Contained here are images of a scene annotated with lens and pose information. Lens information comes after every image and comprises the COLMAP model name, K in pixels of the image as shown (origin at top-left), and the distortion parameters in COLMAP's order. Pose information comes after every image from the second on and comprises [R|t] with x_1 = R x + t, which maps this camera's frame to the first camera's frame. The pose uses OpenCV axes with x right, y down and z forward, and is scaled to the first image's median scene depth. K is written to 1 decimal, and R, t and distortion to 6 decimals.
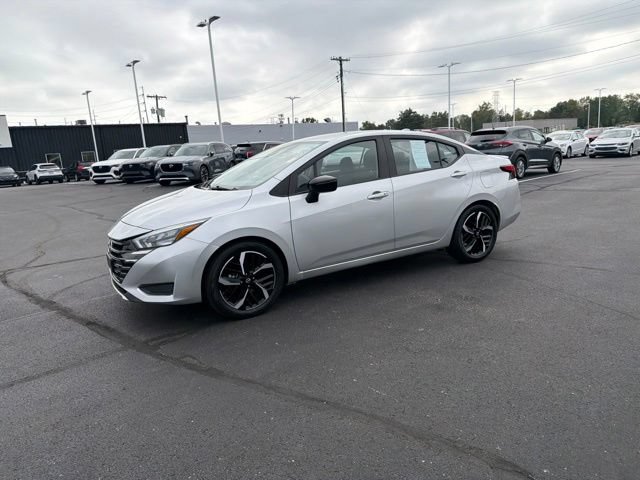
lens RADIAL K [[452.0, 0, 322.5], [0, 452.0, 244.3], [0, 0, 1]] dist [0.040296, -0.050163]
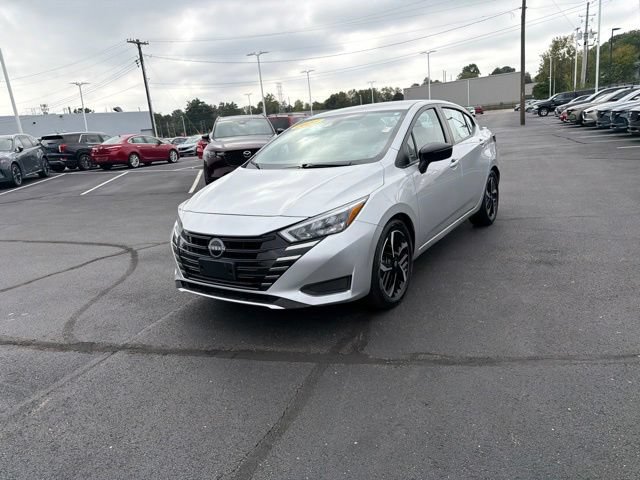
lens RADIAL K [[452.0, 0, 322.5], [0, 452.0, 238.6], [0, 0, 1]] dist [0.040296, -0.050163]
pose [[0.900762, -0.125546, 0.415771, -0.484663], [0.122589, 0.991878, 0.033919, -0.011873], [-0.416653, 0.020416, 0.908836, 0.183605]]
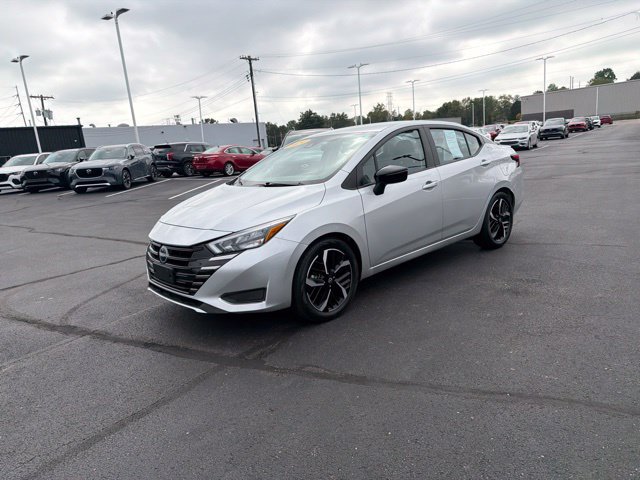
lens RADIAL K [[452.0, 0, 322.9], [0, 452.0, 244.9], [0, 0, 1]] dist [0.040296, -0.050163]
pose [[0.977015, -0.065696, 0.202793, -0.268082], [0.065896, 0.997810, 0.005772, 0.000723], [-0.202728, 0.007724, 0.979205, 0.064559]]
